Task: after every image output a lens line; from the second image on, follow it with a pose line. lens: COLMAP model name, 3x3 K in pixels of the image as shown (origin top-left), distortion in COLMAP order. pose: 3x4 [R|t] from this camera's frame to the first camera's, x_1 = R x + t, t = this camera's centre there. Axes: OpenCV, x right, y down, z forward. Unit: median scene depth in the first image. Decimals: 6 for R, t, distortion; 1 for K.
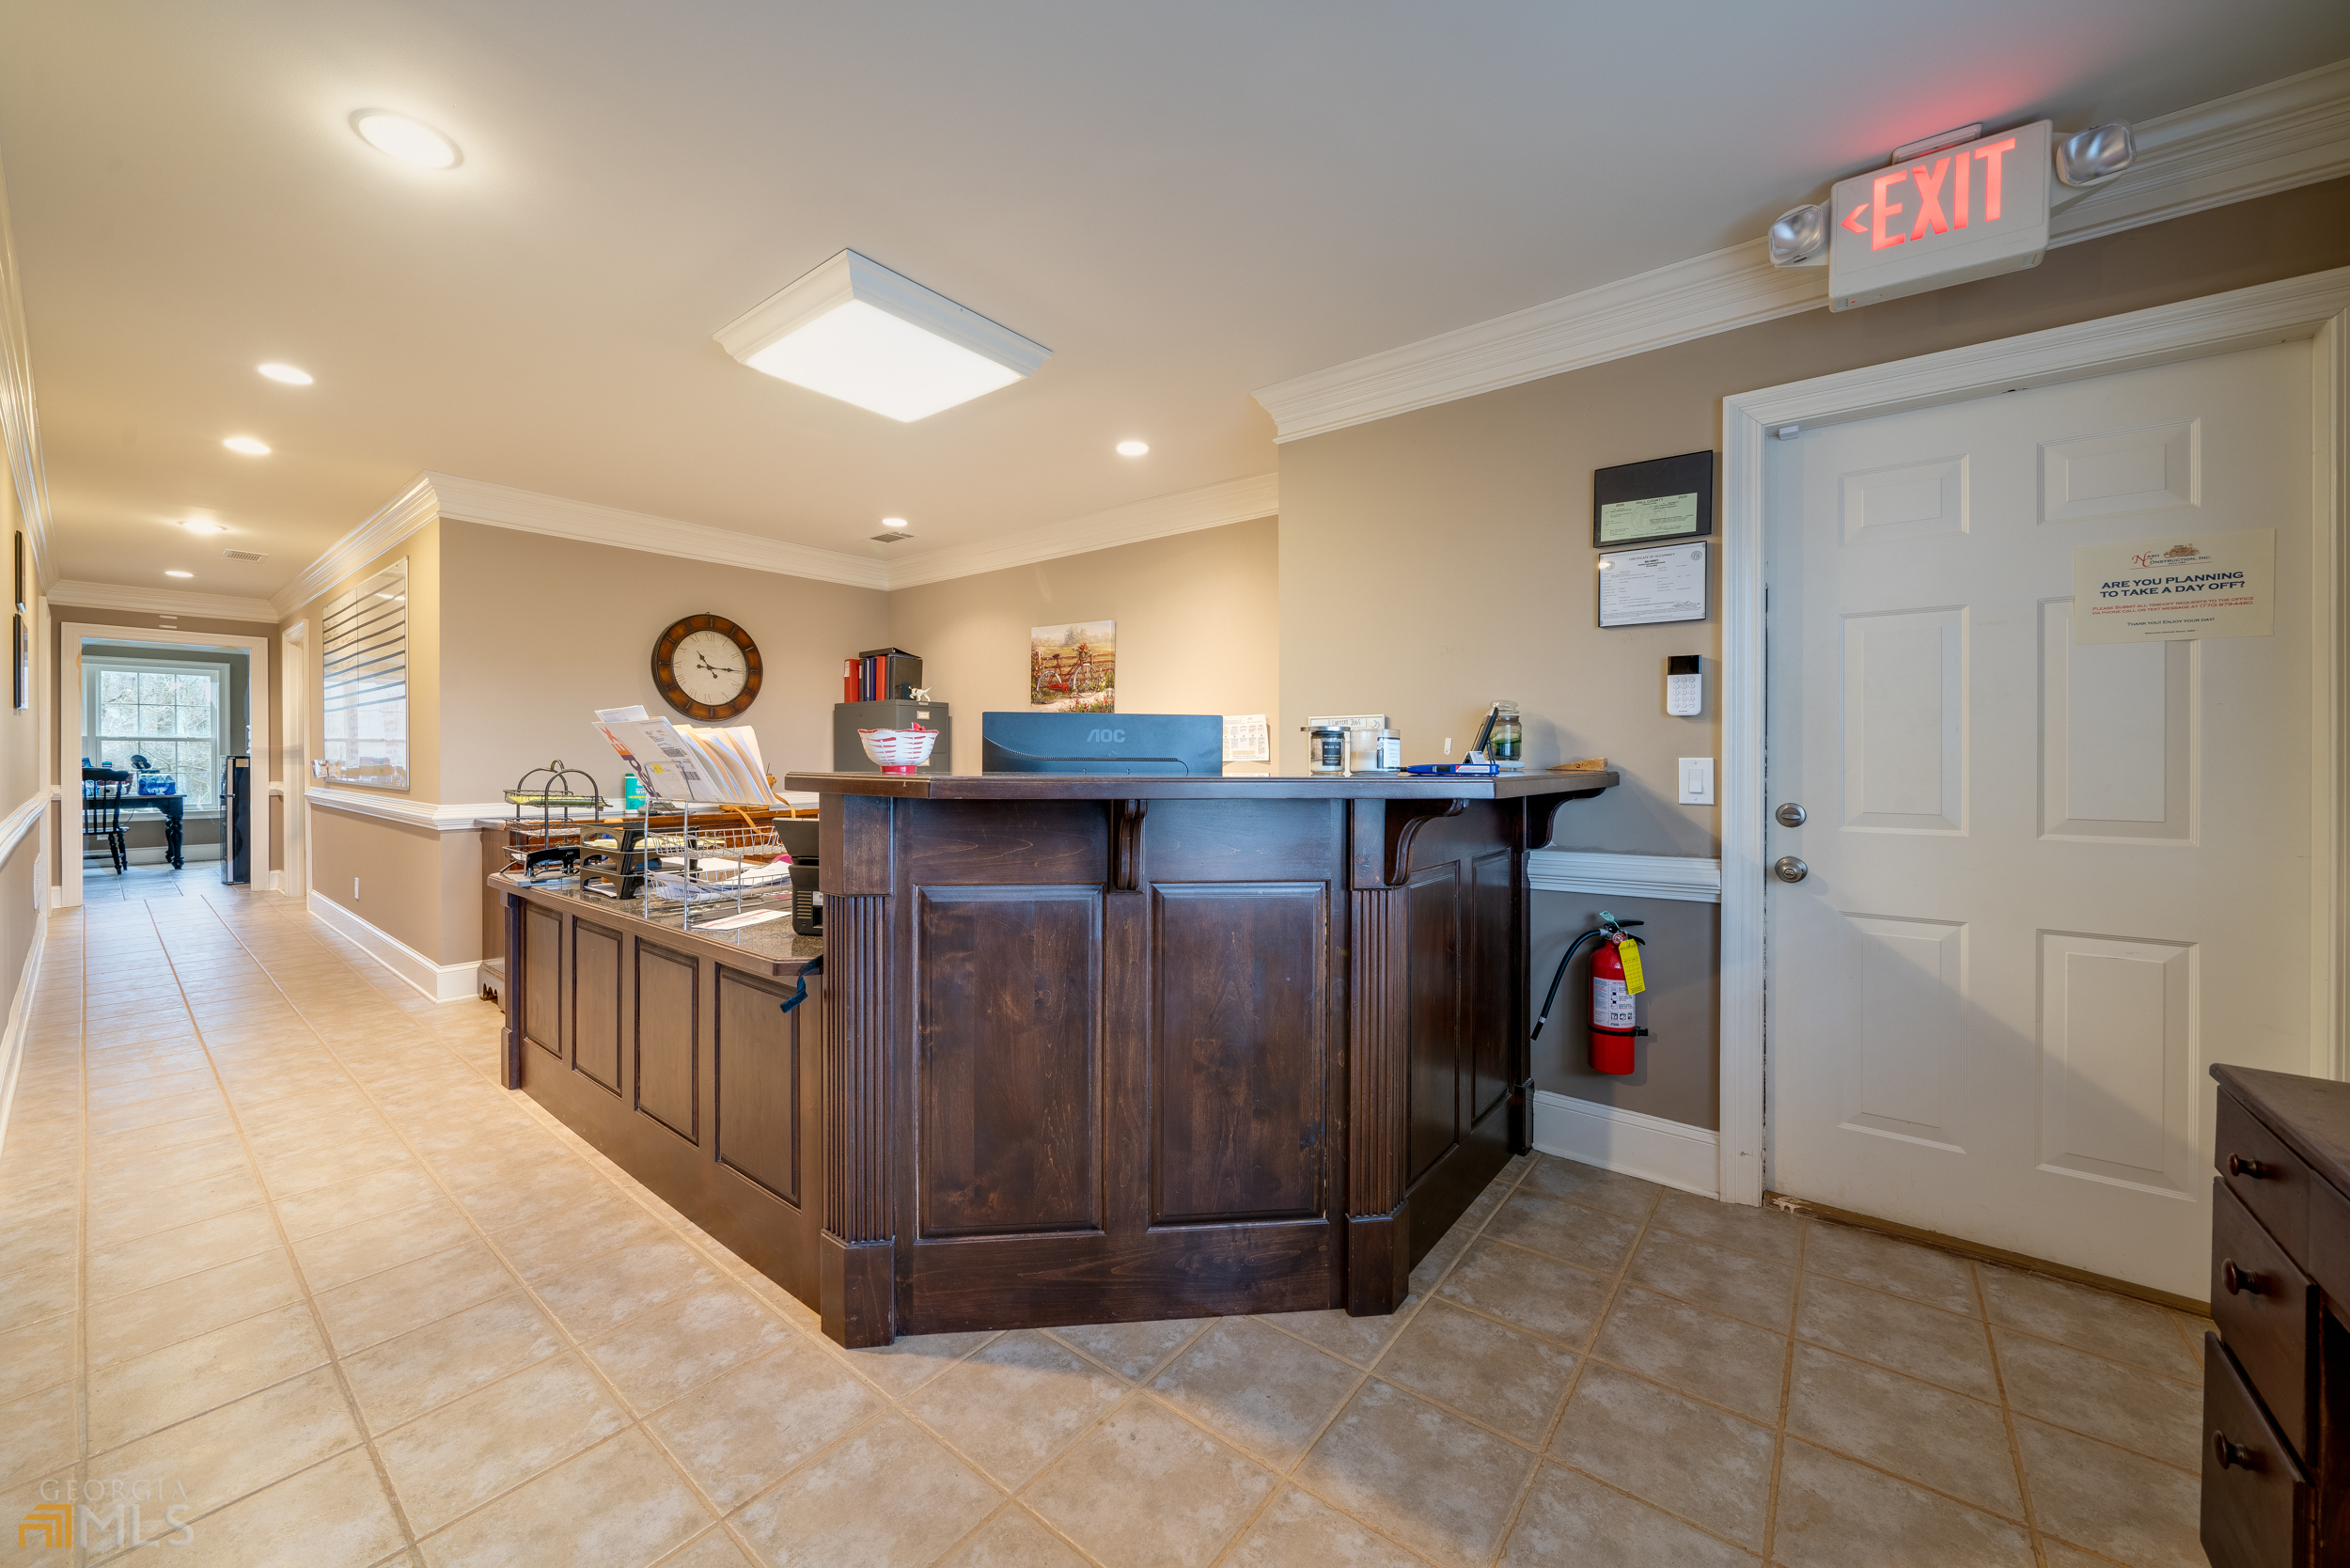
lens RADIAL K [[867.9, 0, 1166.4], [0, 867.9, 767.5], [0, 0, 1]] dist [0.001494, 0.000025]
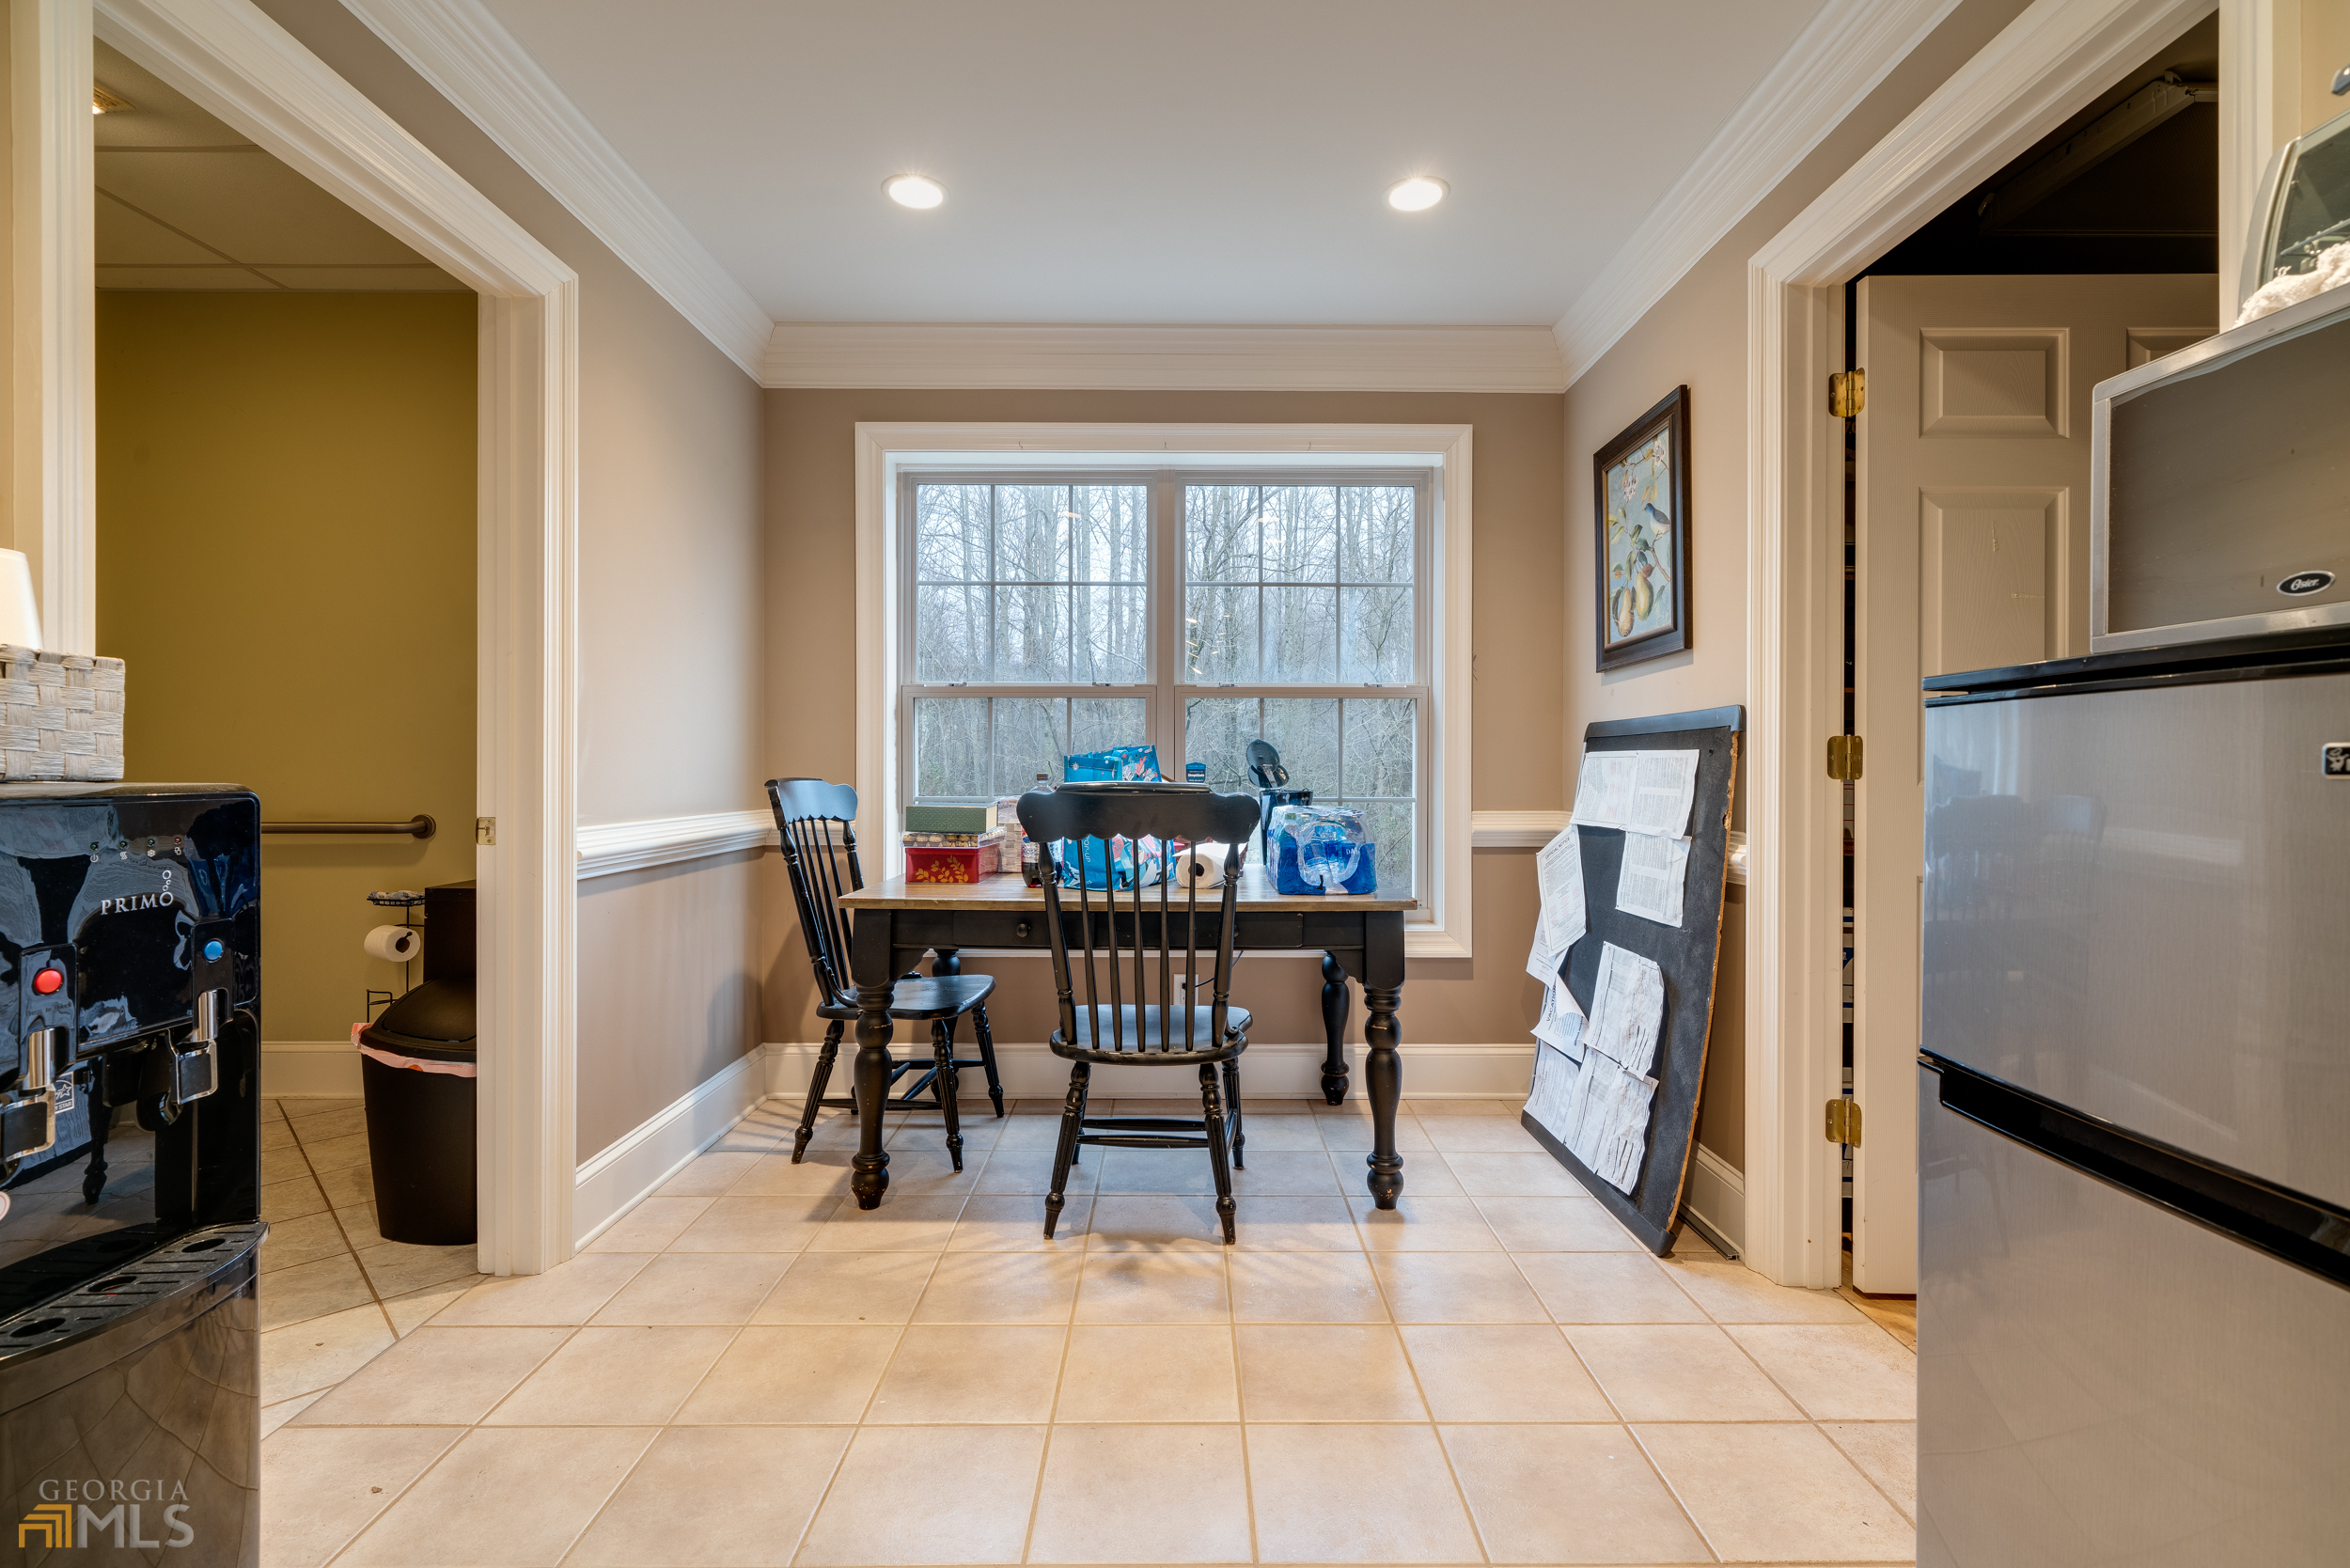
lens RADIAL K [[1231.7, 0, 1180.9], [0, 1231.7, 774.4], [0, 0, 1]] dist [0.002252, -0.000377]
pose [[0.621683, 0.008304, -0.783225, -0.923508], [-0.014293, 0.999898, -0.000744, -0.001445], [0.783139, 0.011657, 0.621738, 0.758967]]
